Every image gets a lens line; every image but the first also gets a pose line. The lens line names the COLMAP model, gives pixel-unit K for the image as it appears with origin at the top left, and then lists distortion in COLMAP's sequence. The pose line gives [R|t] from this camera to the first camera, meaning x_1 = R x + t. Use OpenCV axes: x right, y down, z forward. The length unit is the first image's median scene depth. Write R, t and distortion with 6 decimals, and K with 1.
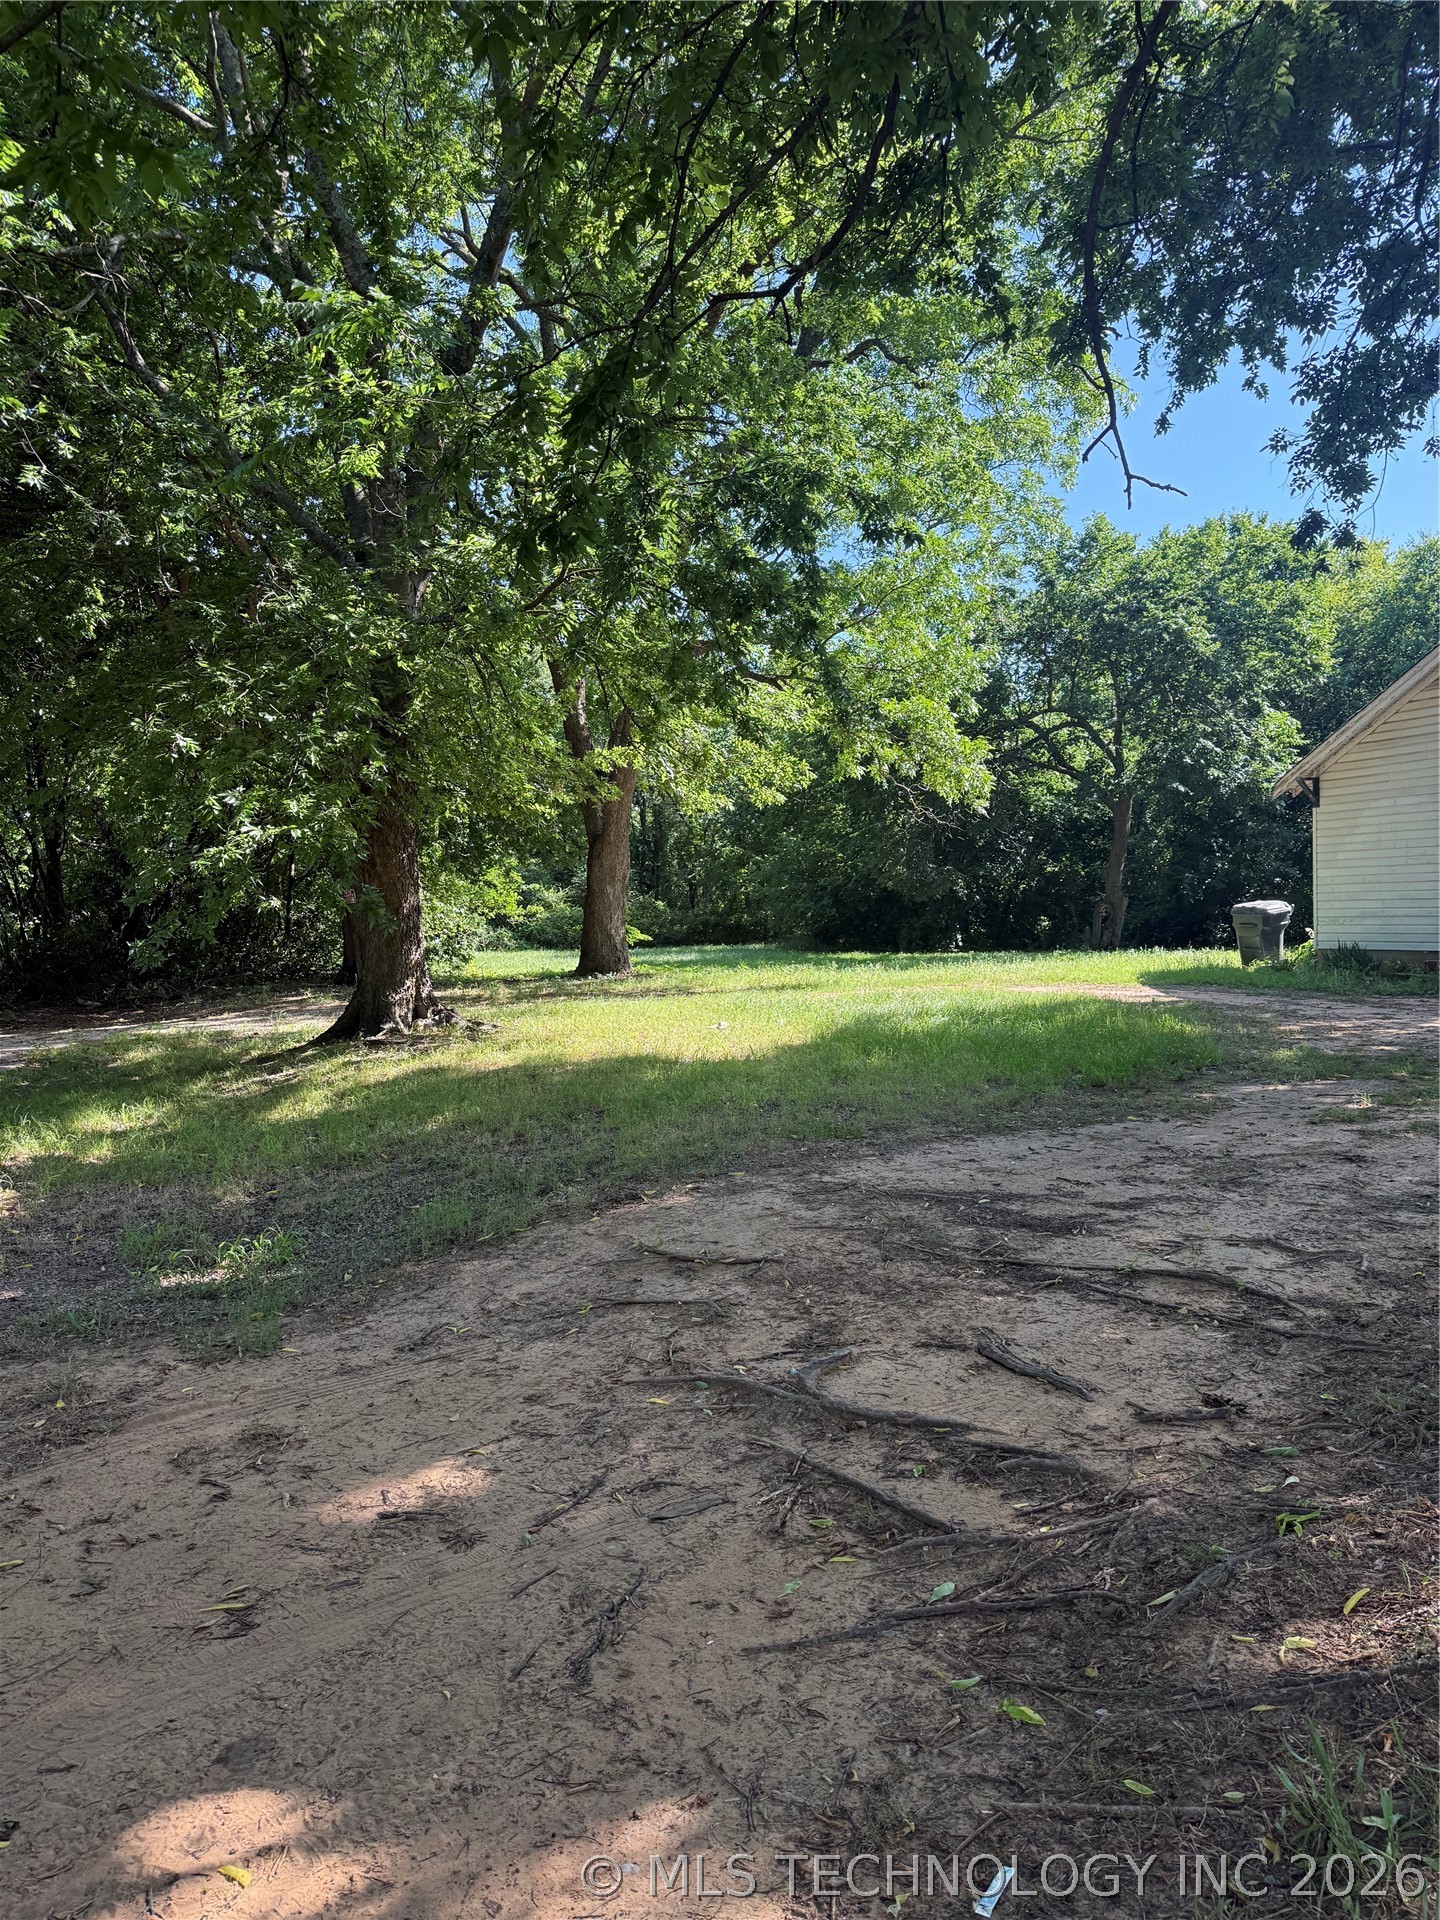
lens RADIAL K [[1363.8, 0, 720.0], [0, 1363.8, 960.0], [0, 0, 1]] dist [0.071747, -0.071051]
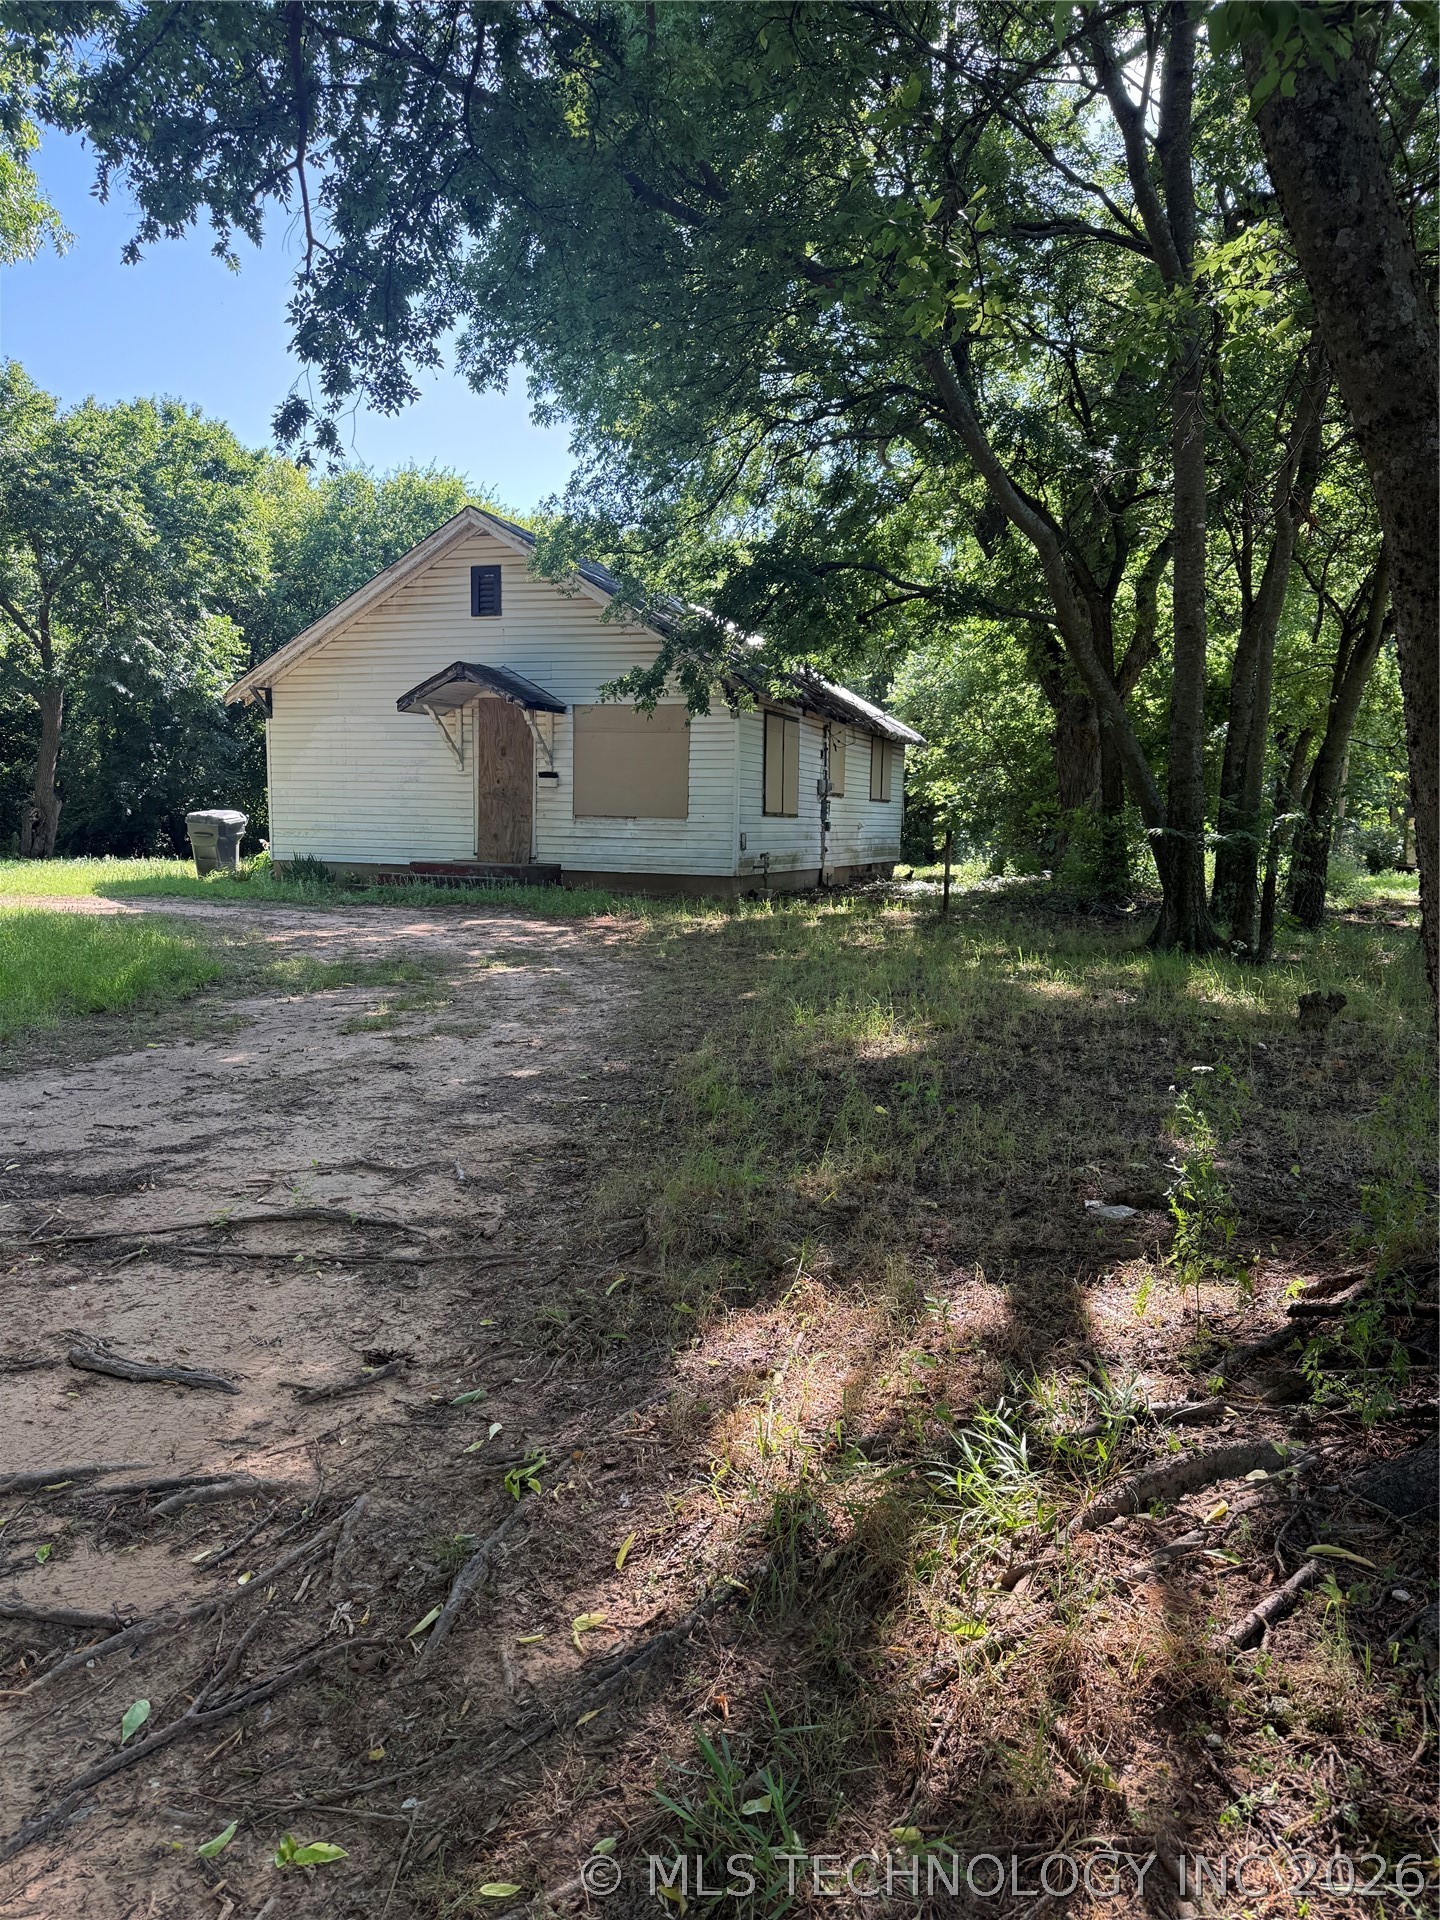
lens RADIAL K [[1363.8, 0, 720.0], [0, 1363.8, 960.0], [0, 0, 1]] dist [0.071747, -0.071051]
pose [[0.736171, -0.044226, 0.675349, -0.043498], [0.000620, 0.997906, 0.064673, 0.002265], [-0.676795, -0.047192, 0.734657, 0.123598]]
